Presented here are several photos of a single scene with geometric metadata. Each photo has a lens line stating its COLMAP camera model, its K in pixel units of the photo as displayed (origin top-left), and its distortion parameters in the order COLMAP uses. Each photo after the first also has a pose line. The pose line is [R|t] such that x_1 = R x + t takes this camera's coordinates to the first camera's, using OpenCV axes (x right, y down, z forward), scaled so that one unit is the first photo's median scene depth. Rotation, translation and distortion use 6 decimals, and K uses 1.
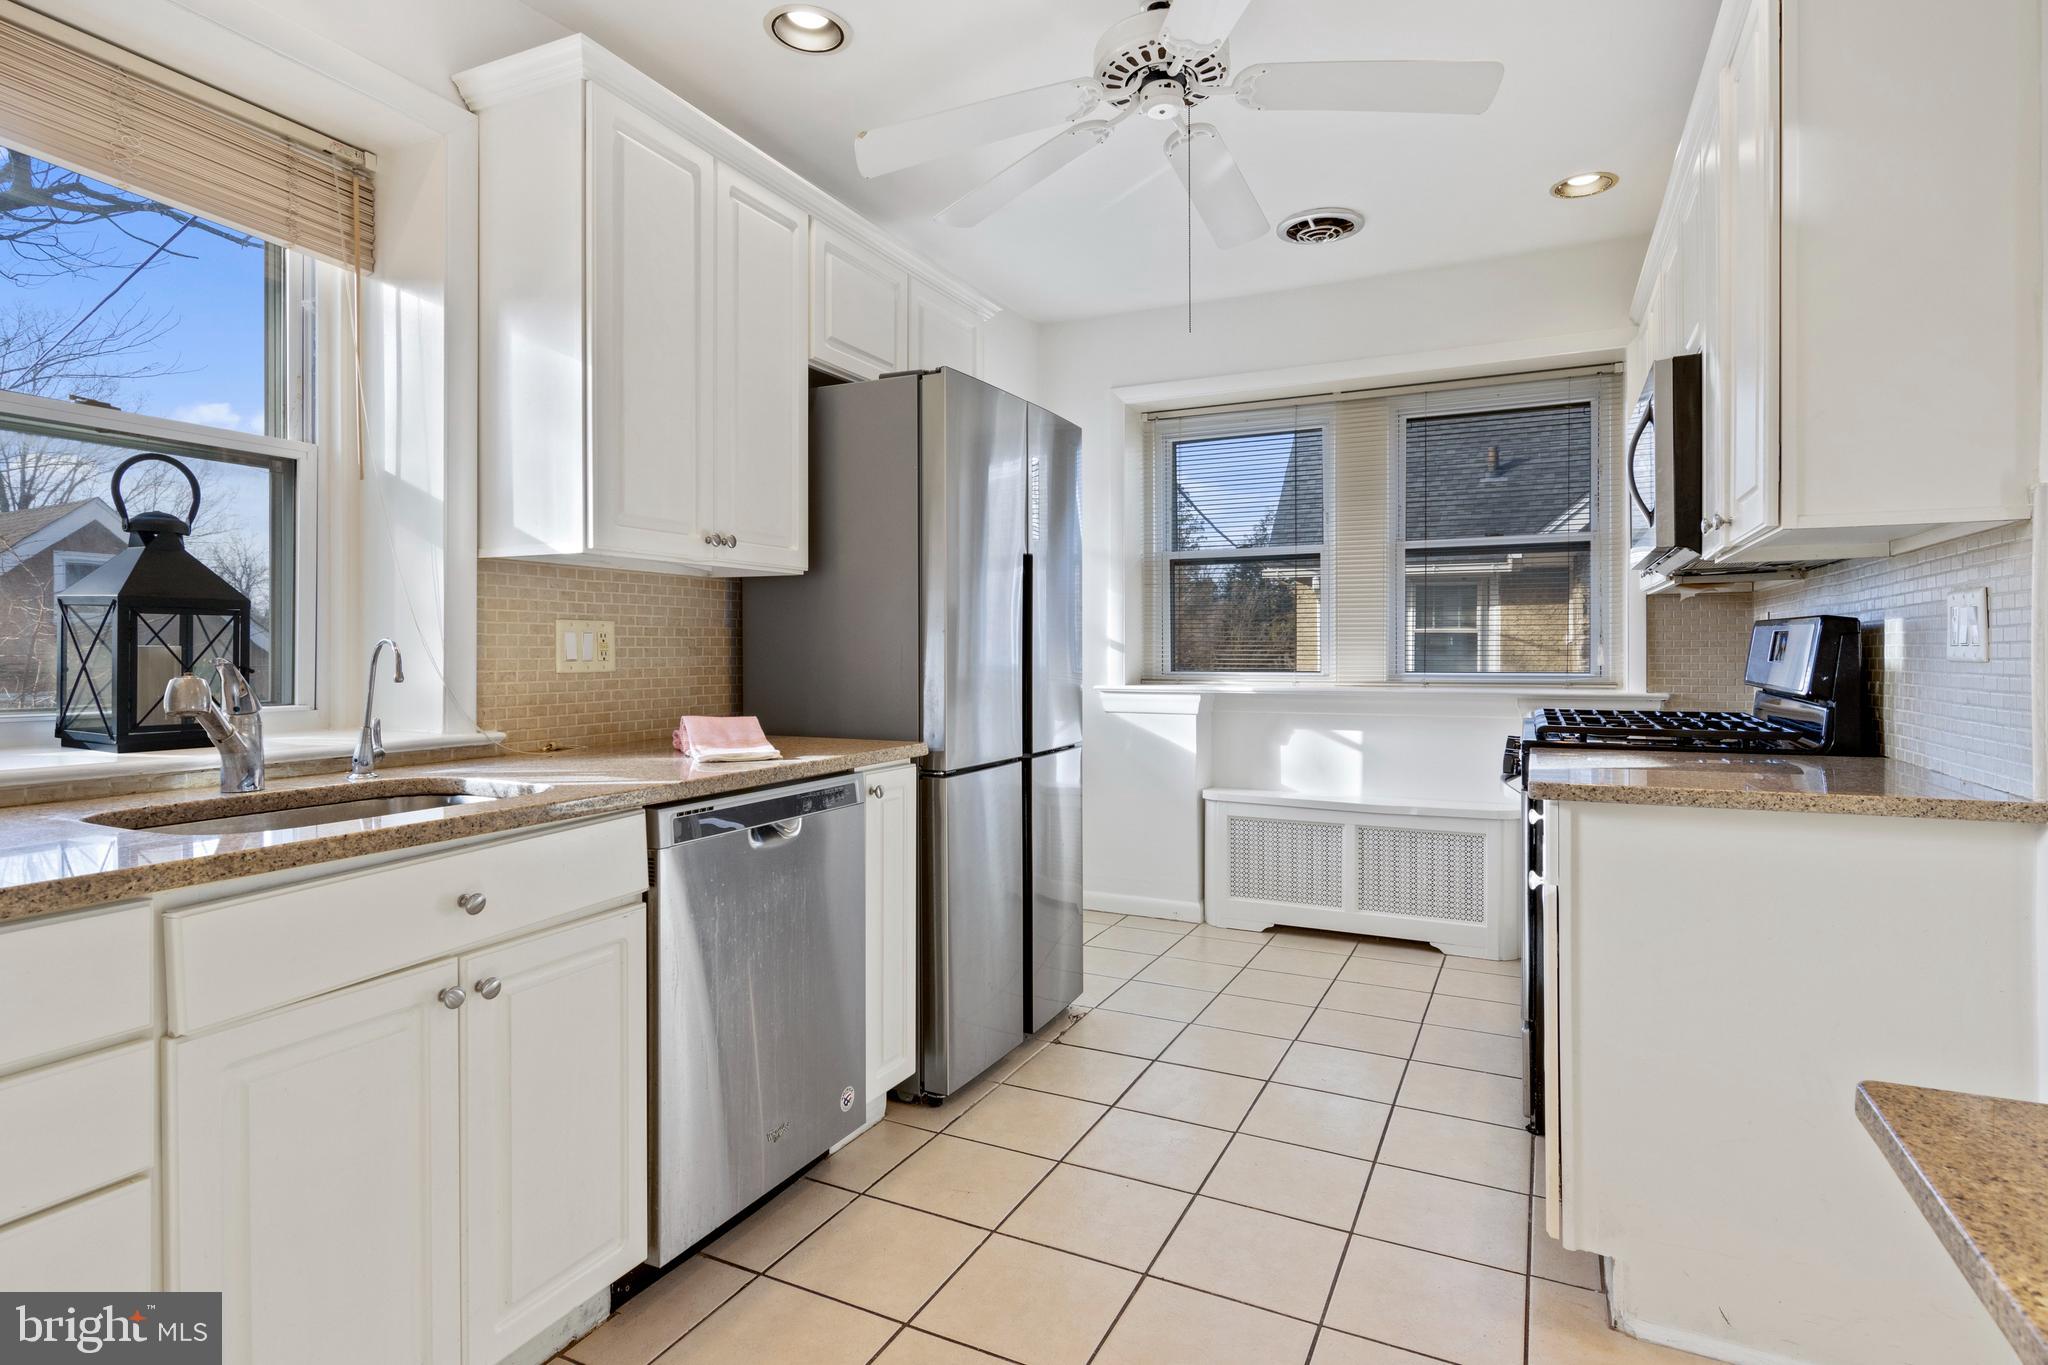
lens RADIAL K [[1057.3, 0, 1028.2], [0, 1057.3, 656.5], [0, 0, 1]] dist [0.011157, -0.000852]
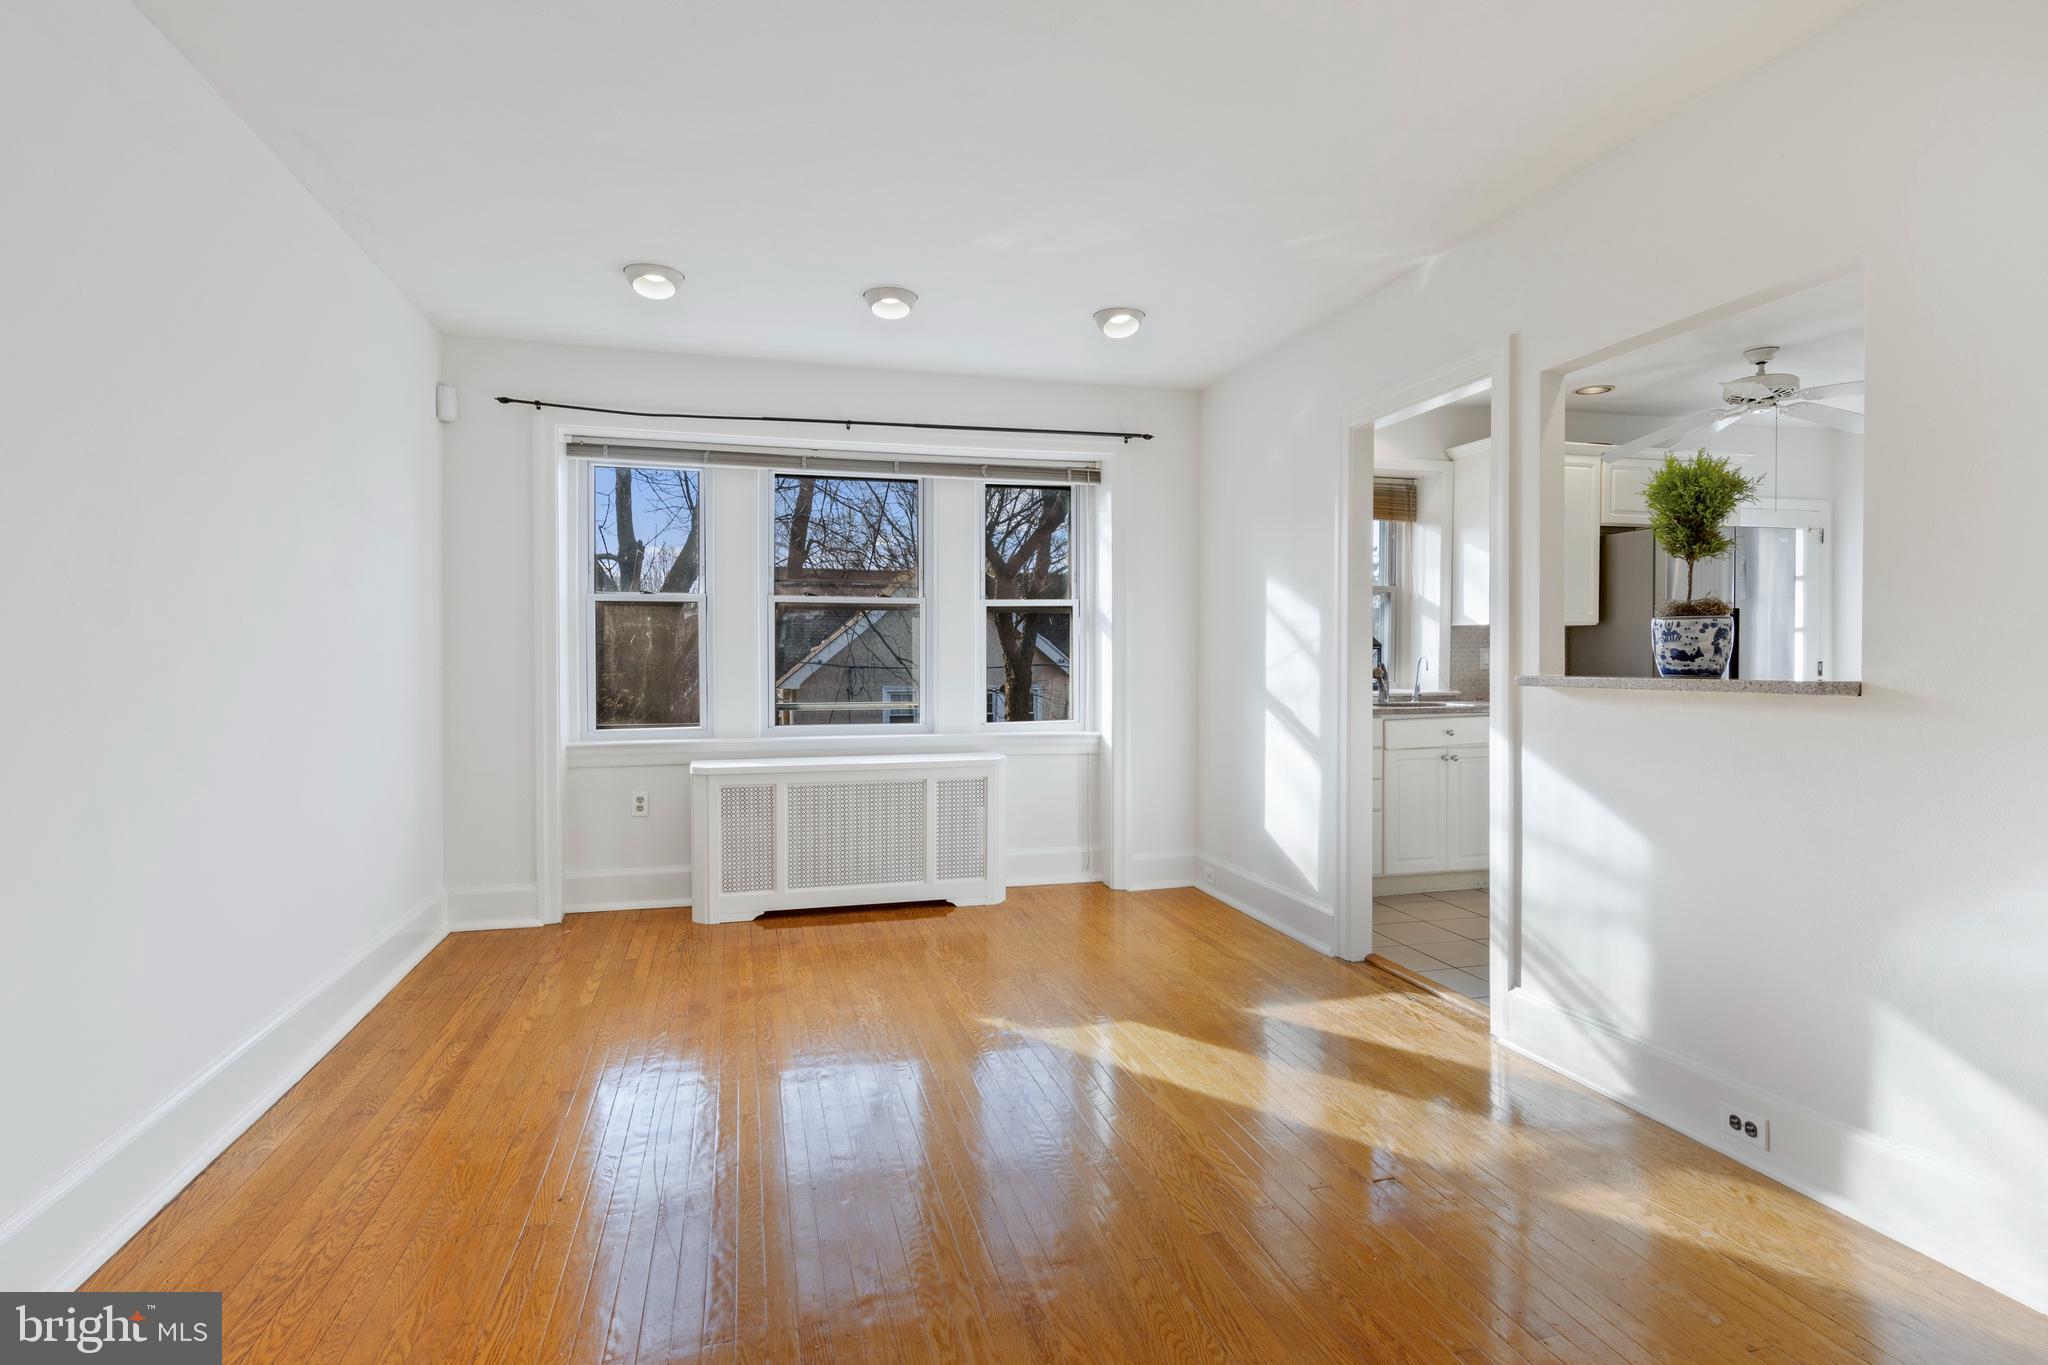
lens RADIAL K [[1075.4, 0, 1024.0], [0, 1075.4, 682.5], [0, 0, 1]] dist [0.012058, -0.000370]
pose [[0.665362, 0.017080, -0.746325, 0.690993], [-0.002747, 0.999787, 0.020431, -0.001750], [0.746516, -0.011544, 0.665268, -1.403461]]
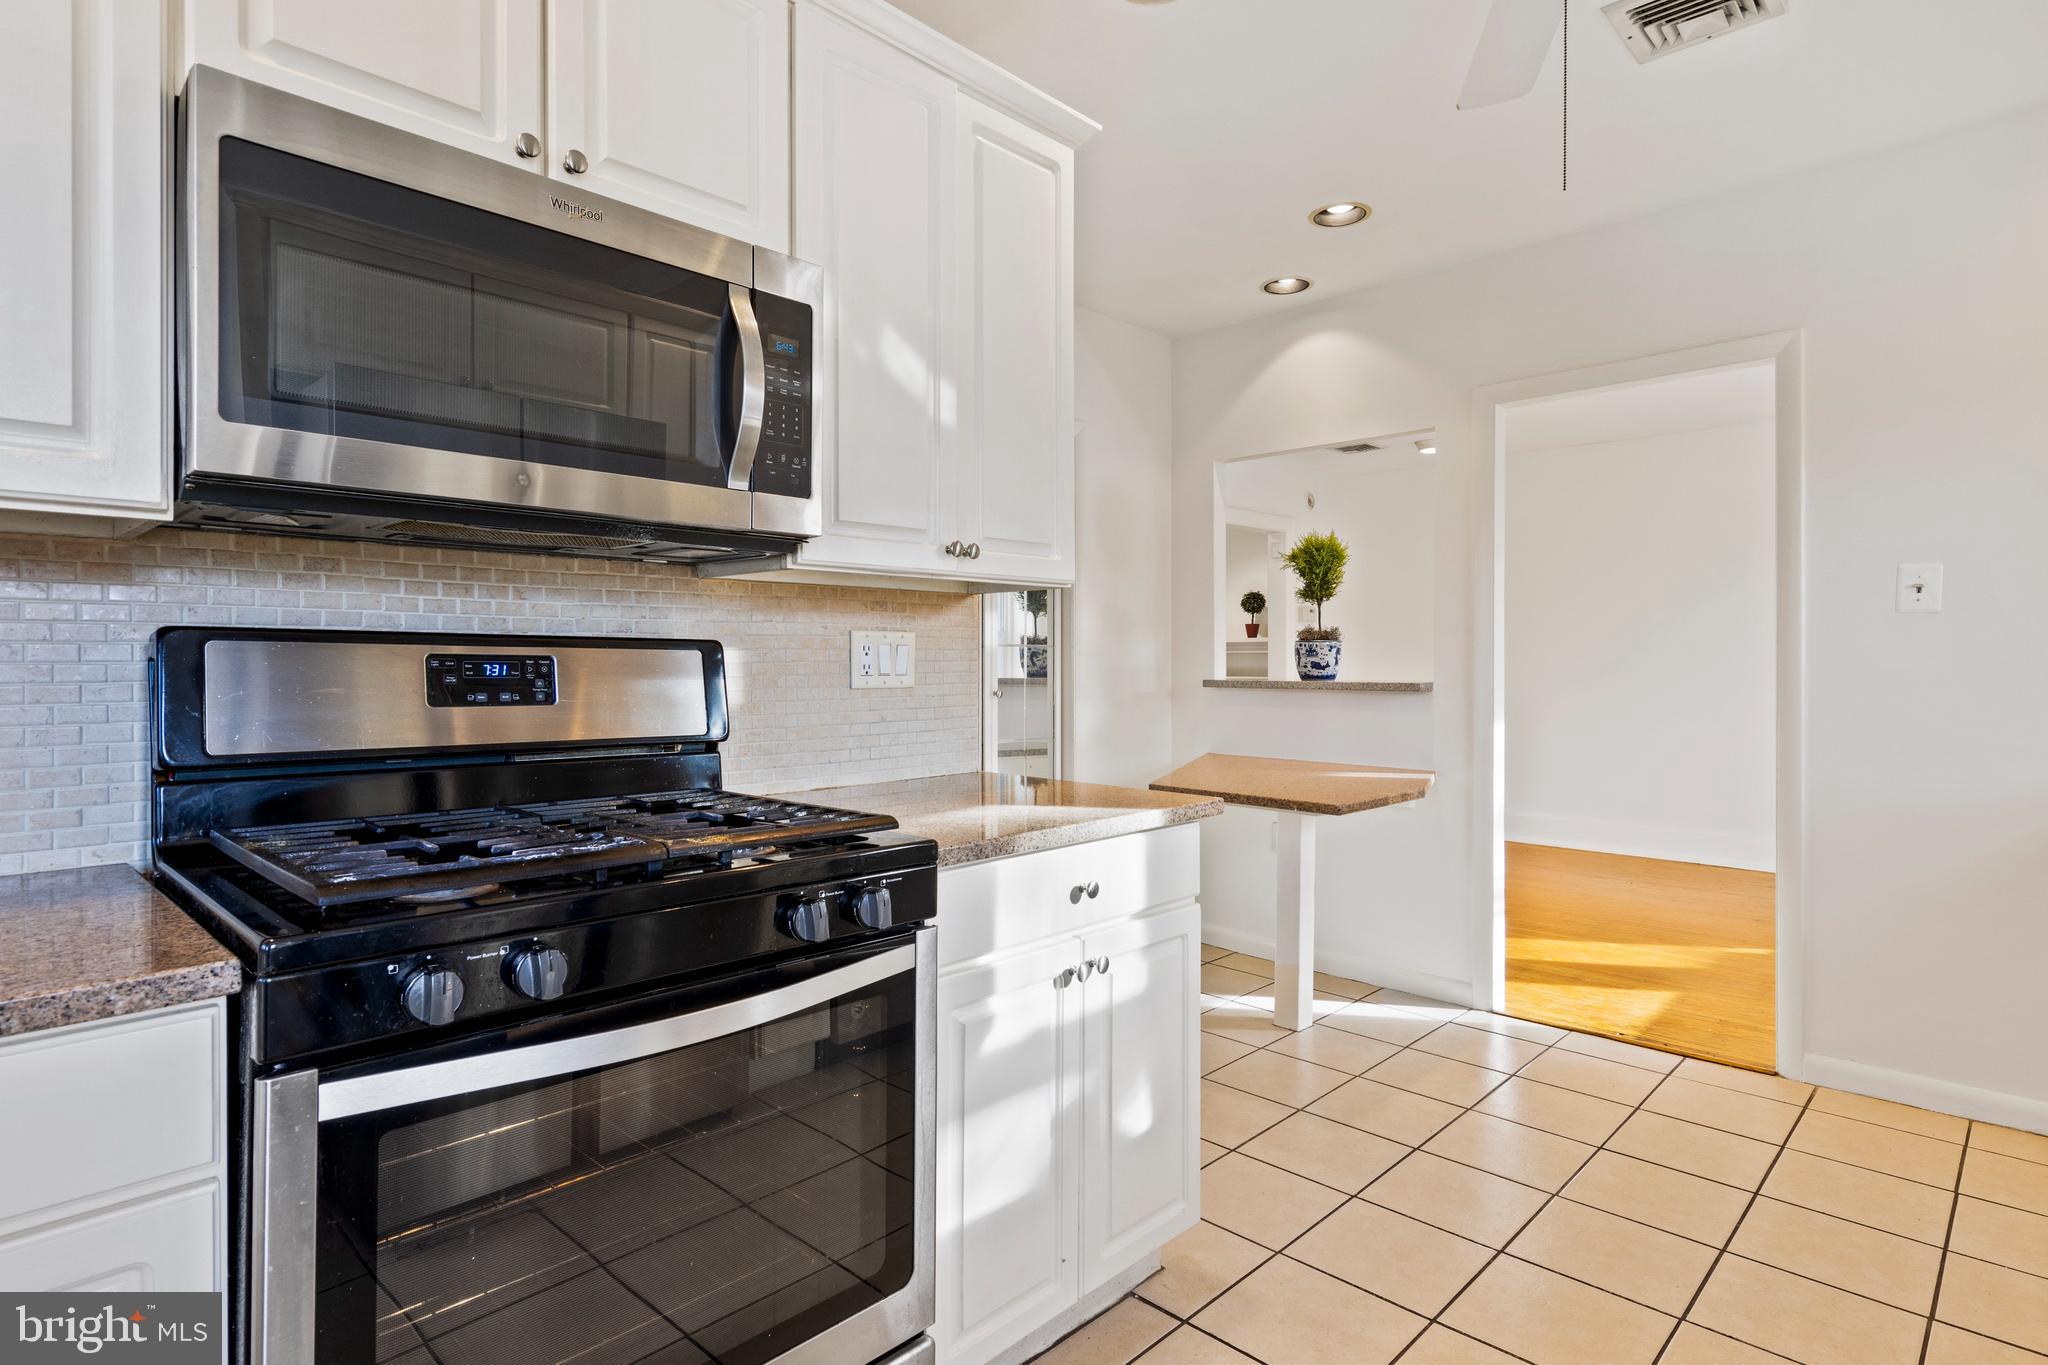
lens RADIAL K [[1035.4, 0, 1017.5], [0, 1035.4, 673.5], [0, 0, 1]] dist [0.005170, 0.000513]
pose [[-0.946692, 0.001695, 0.322136, 0.233267], [0.006195, 0.999897, 0.012945, -0.020632], [-0.322081, 0.014251, -0.946605, 1.513819]]
